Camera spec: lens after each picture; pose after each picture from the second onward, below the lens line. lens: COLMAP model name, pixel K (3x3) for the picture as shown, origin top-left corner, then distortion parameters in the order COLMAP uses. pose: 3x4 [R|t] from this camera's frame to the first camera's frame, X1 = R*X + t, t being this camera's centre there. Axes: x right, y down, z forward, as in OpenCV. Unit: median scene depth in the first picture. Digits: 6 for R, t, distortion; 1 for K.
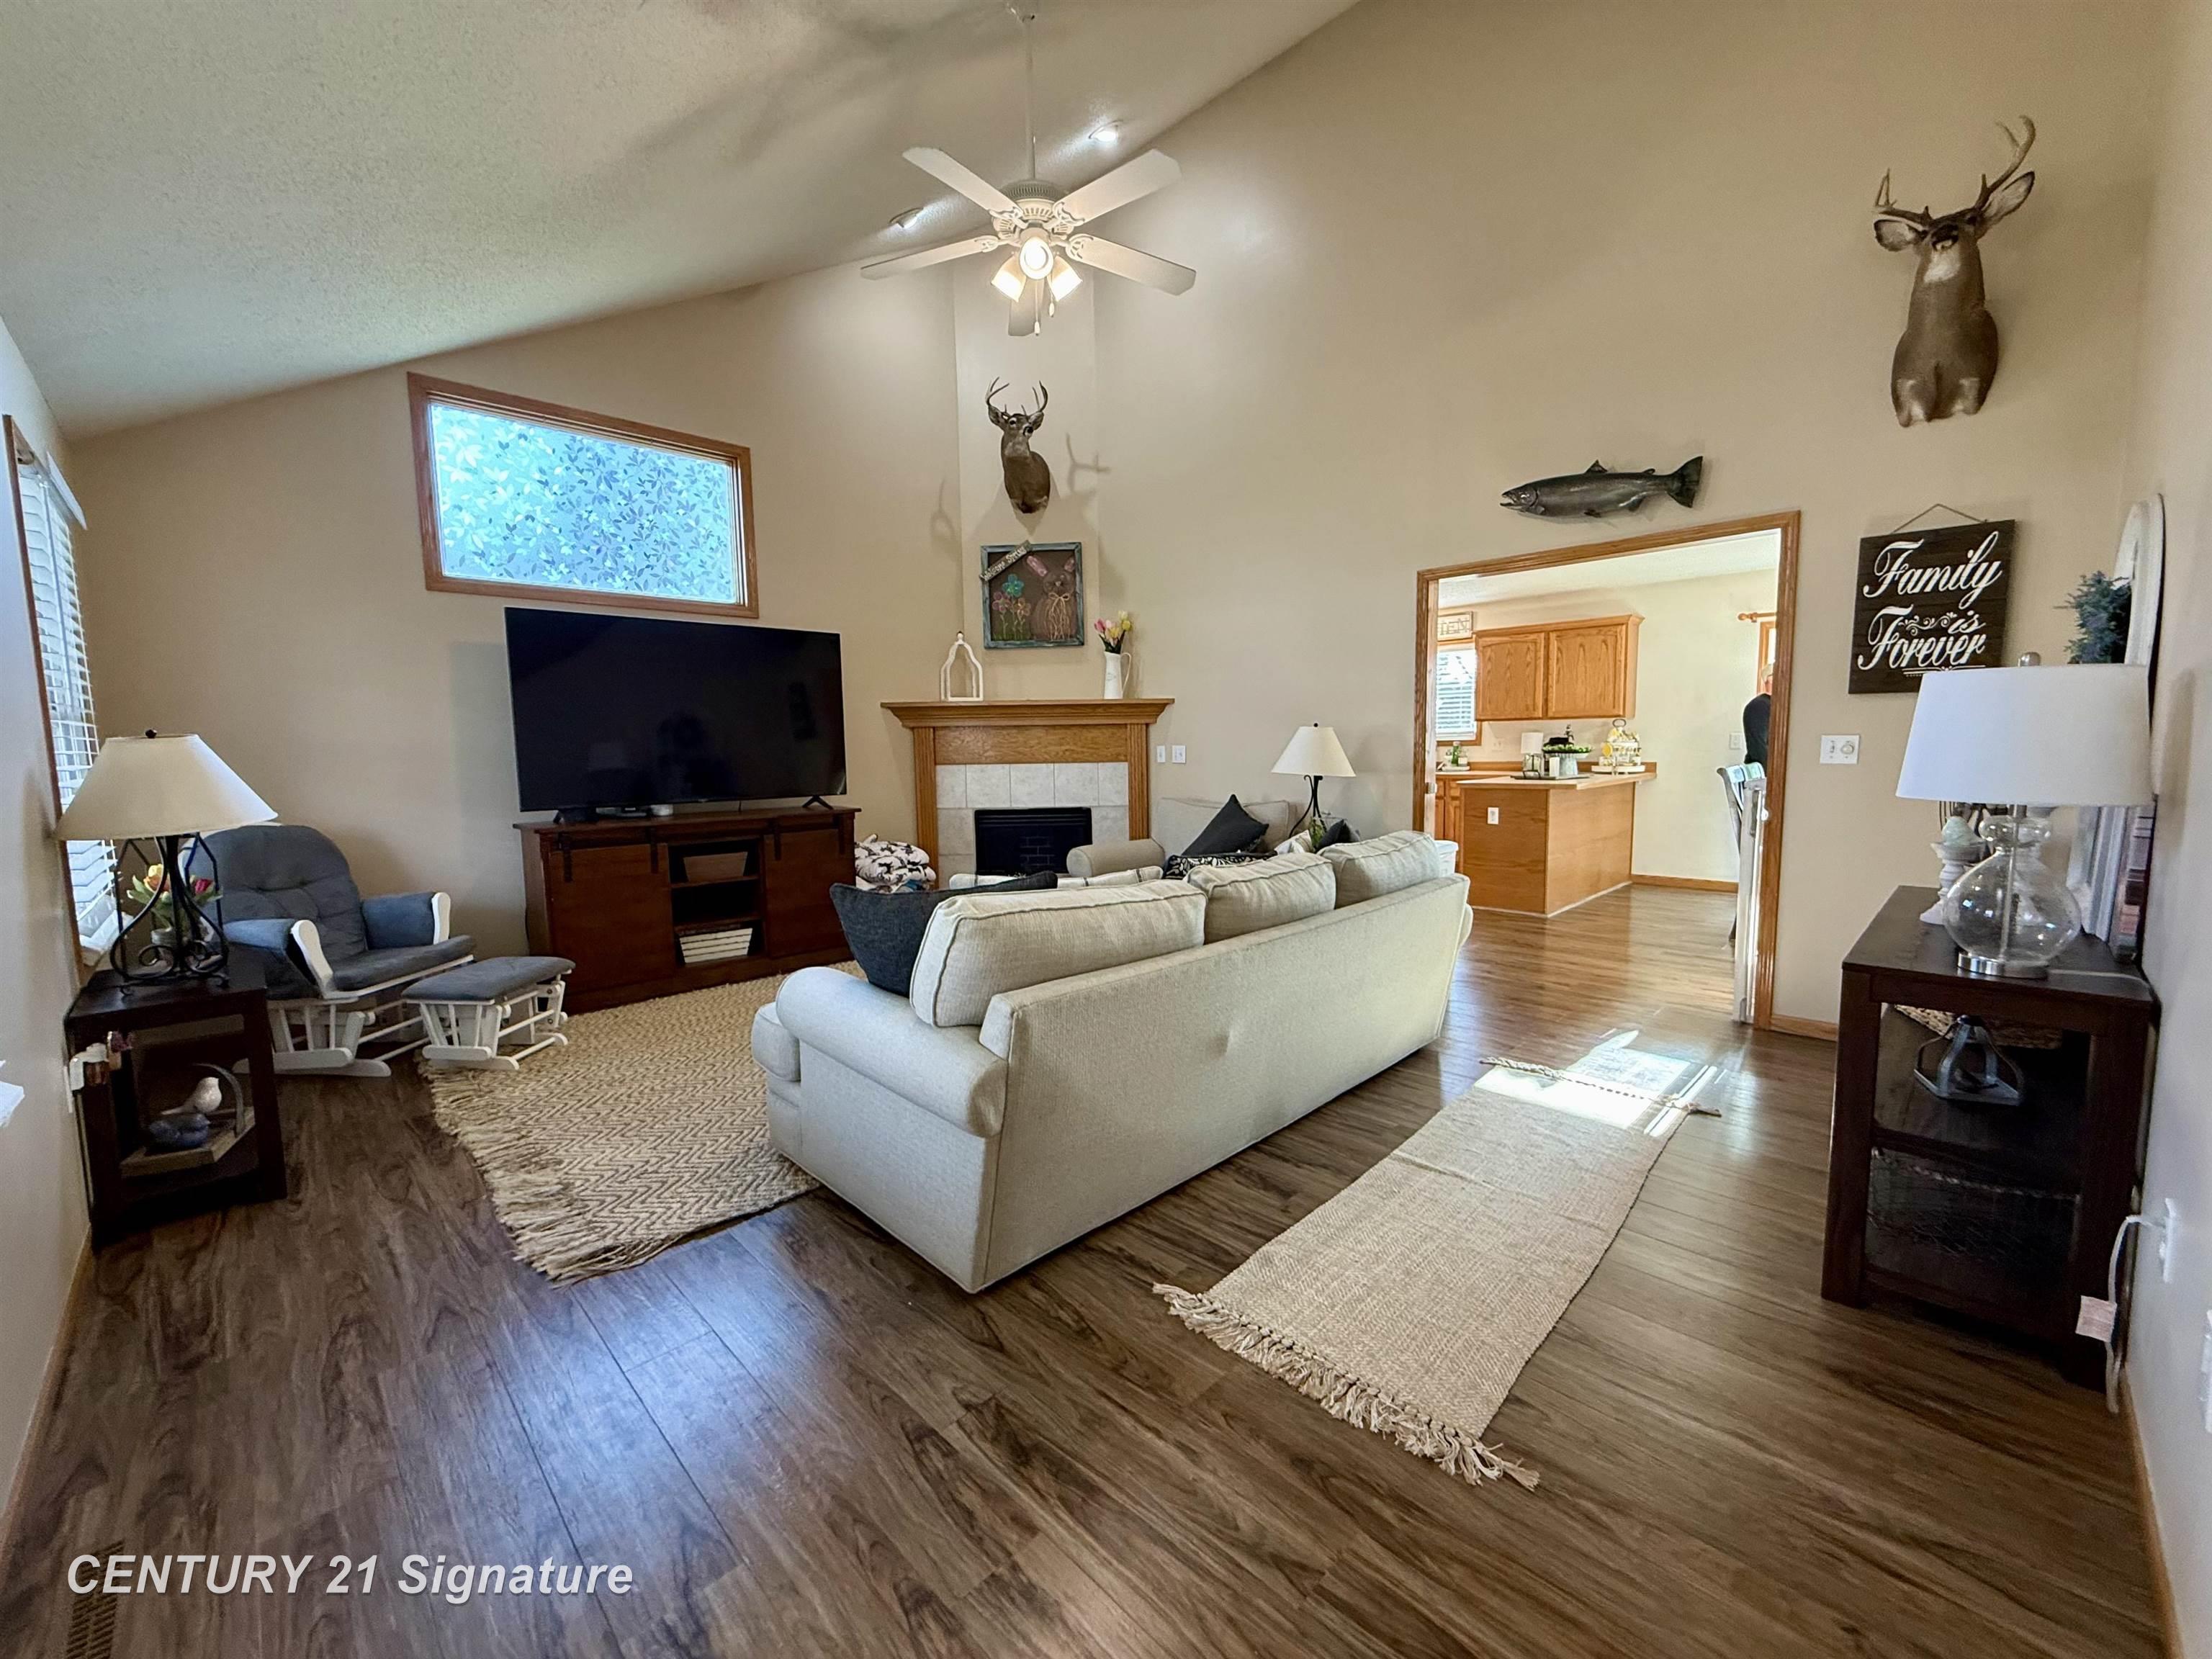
lens RADIAL K [[889.6, 0, 1106.0], [0, 889.6, 829.5], [0, 0, 1]] dist [-0.000330, -0.000079]
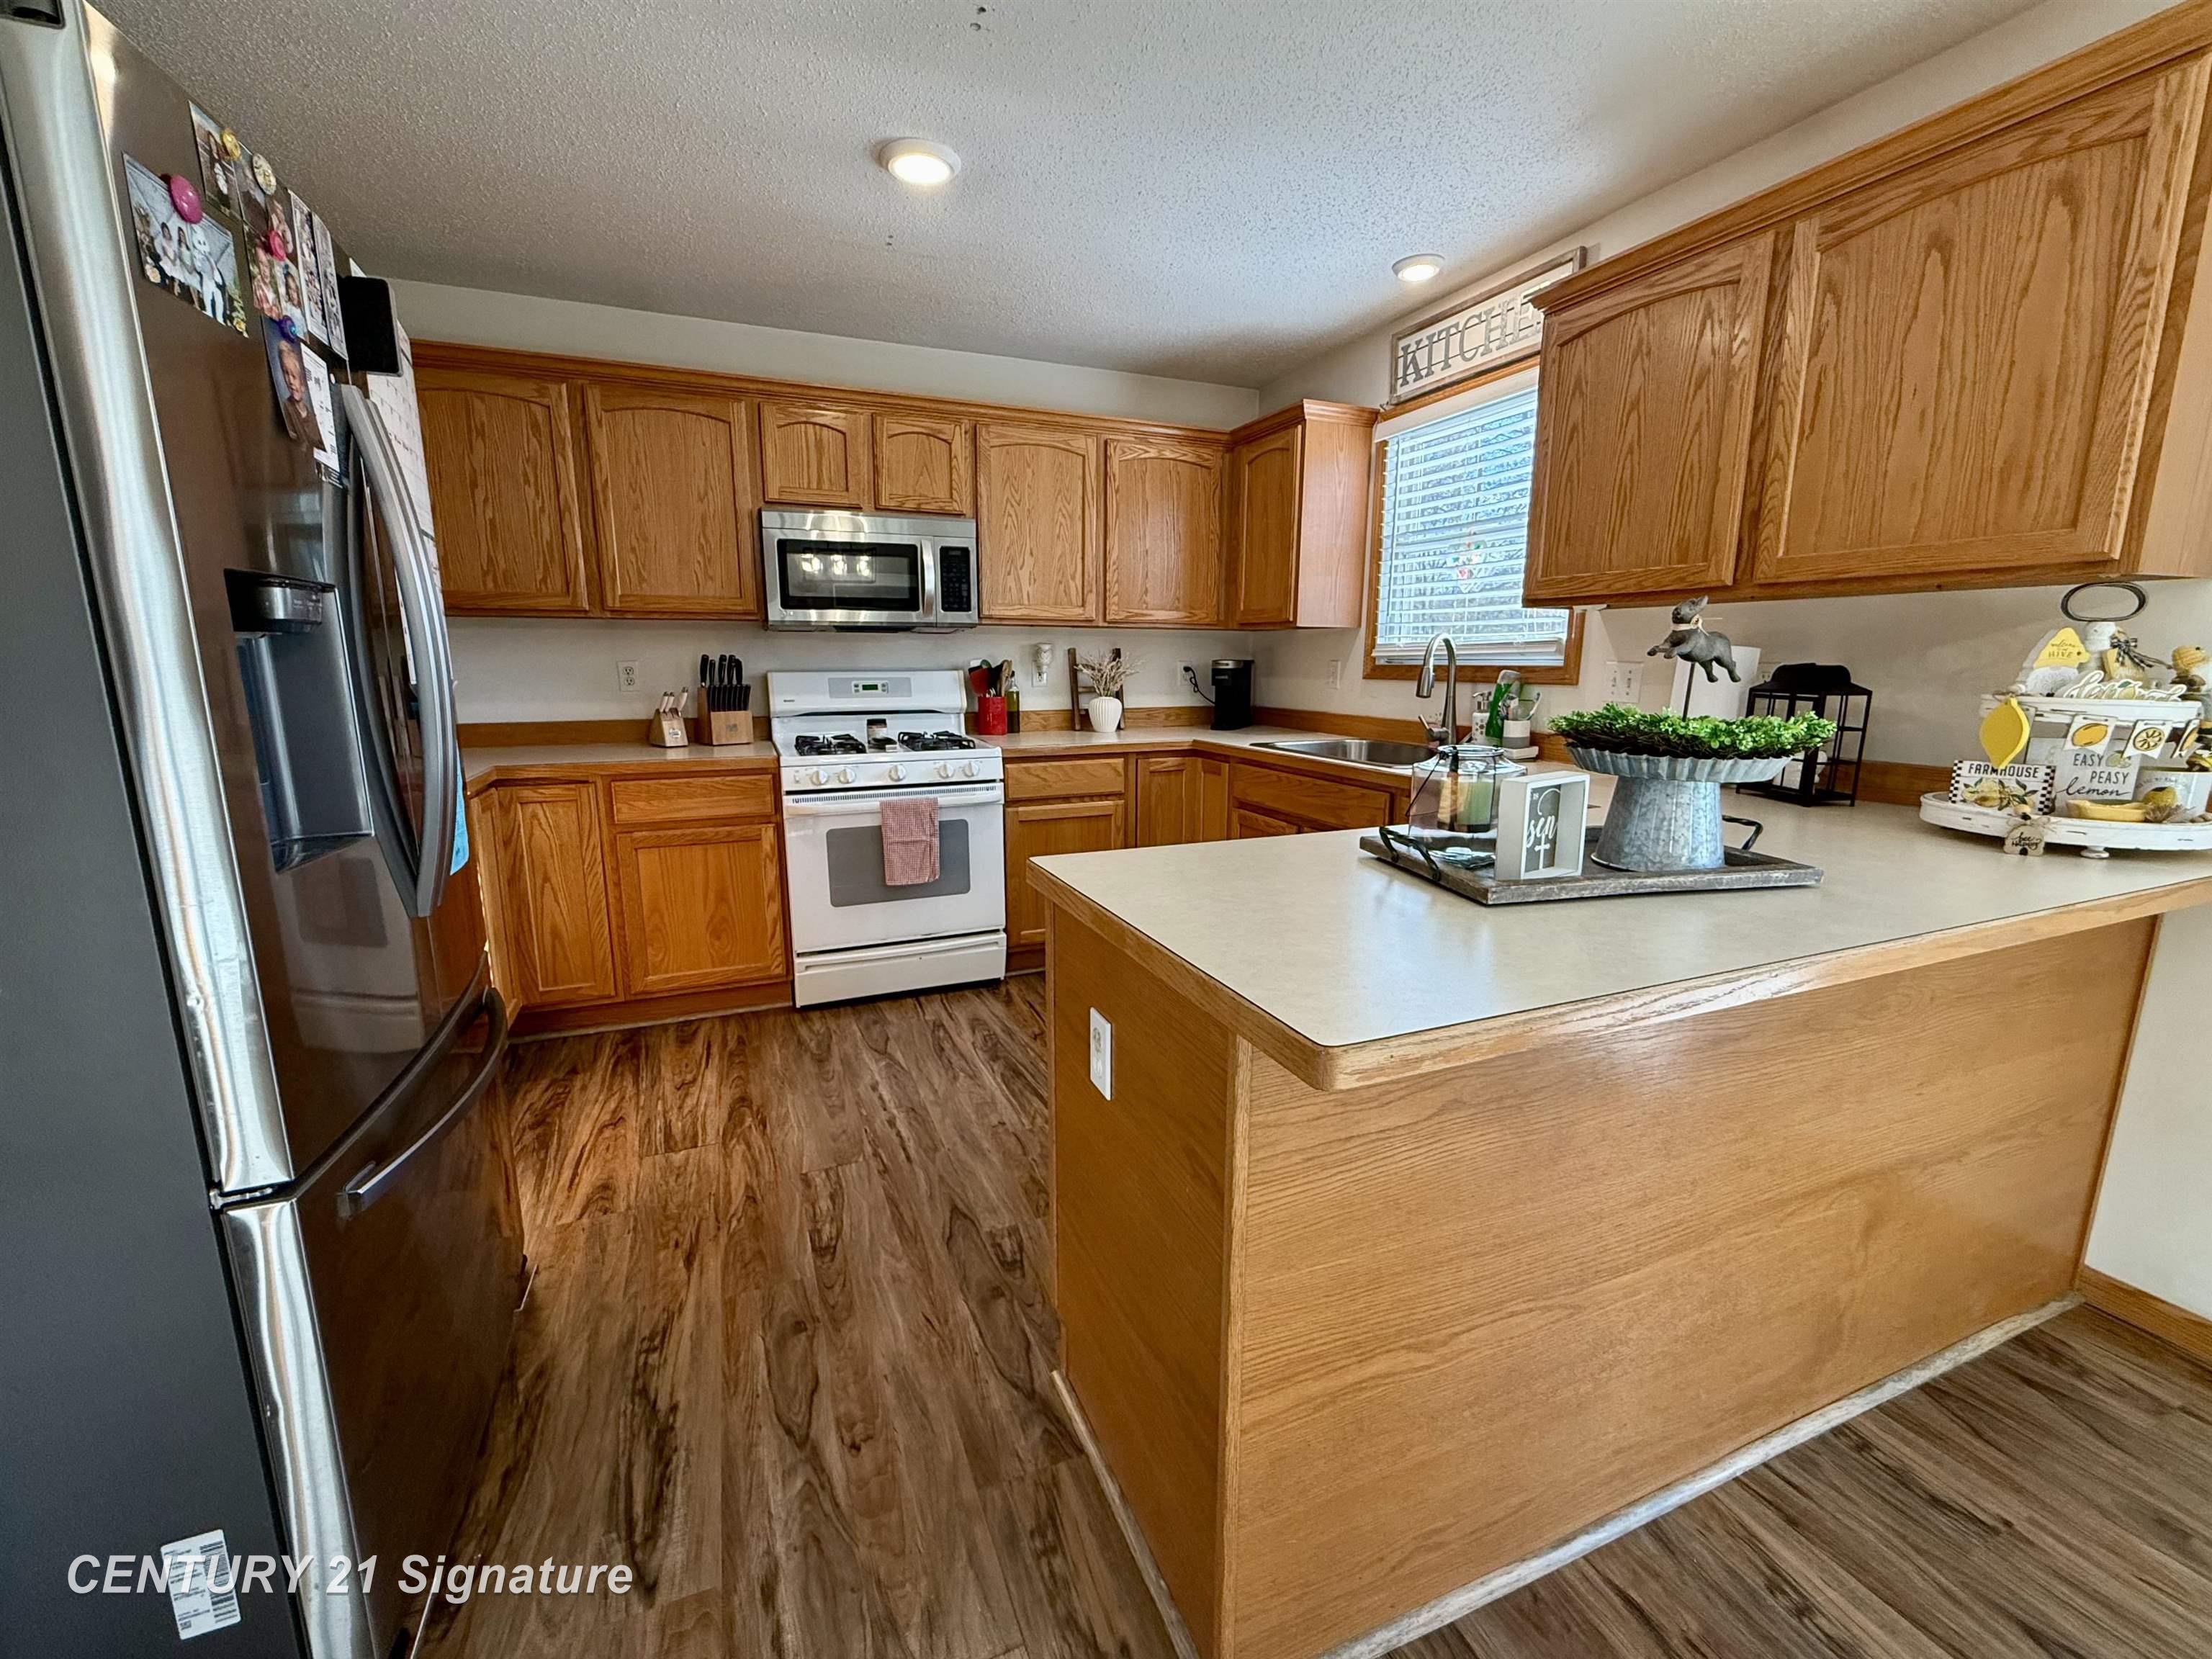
lens RADIAL K [[889.6, 0, 1106.0], [0, 889.6, 829.5], [0, 0, 1]] dist [-0.000330, -0.000079]
pose [[0.925496, 0.089909, -0.367931, 0.428755], [-0.054673, 0.992956, 0.105119, -0.073507], [0.374790, -0.077171, 0.923892, 0.694120]]
